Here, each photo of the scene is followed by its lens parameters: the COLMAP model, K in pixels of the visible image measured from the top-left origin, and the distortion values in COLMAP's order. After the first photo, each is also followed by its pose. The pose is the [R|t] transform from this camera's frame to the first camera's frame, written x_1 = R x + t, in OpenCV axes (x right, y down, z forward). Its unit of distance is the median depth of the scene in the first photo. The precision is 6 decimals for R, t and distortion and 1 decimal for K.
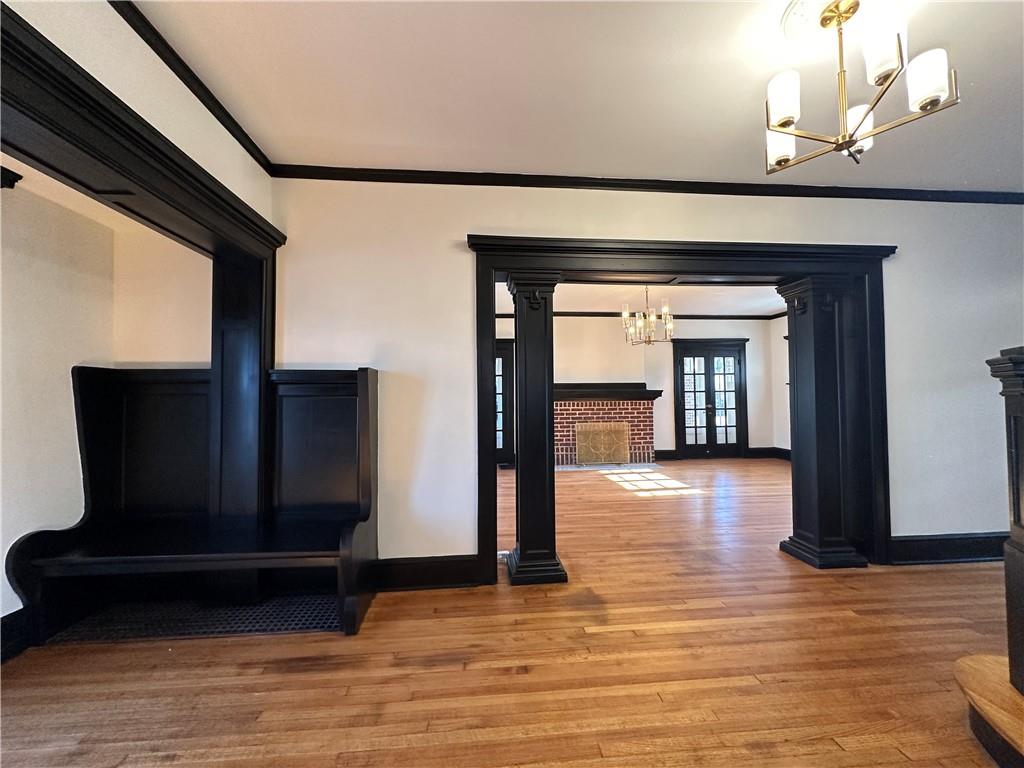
lens RADIAL K [[407.9, 0, 510.3], [0, 407.9, 383.6], [0, 0, 1]] dist [0.002648, 0.000278]
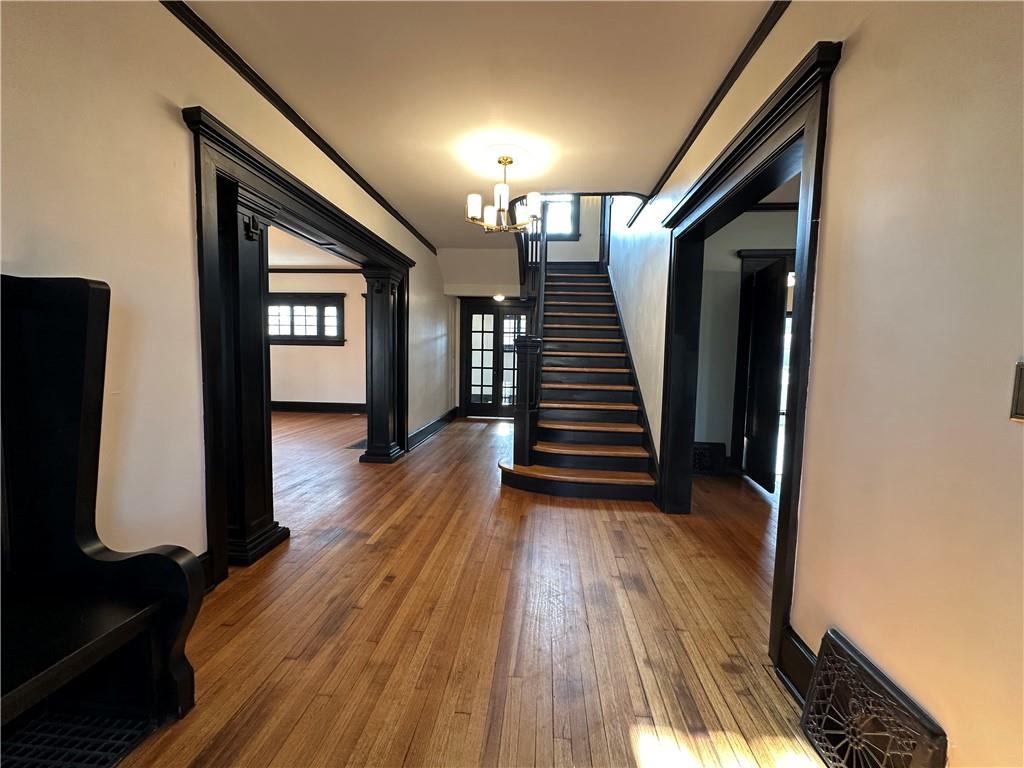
lens RADIAL K [[407.9, 0, 510.7], [0, 407.9, 383.8], [0, 0, 1]] dist [0.002648, 0.000278]
pose [[0.177674, -0.056182, 0.982484, -0.672105], [-0.031362, 0.997539, 0.062715, 0.043546], [-0.983590, -0.041956, 0.175474, 0.318407]]
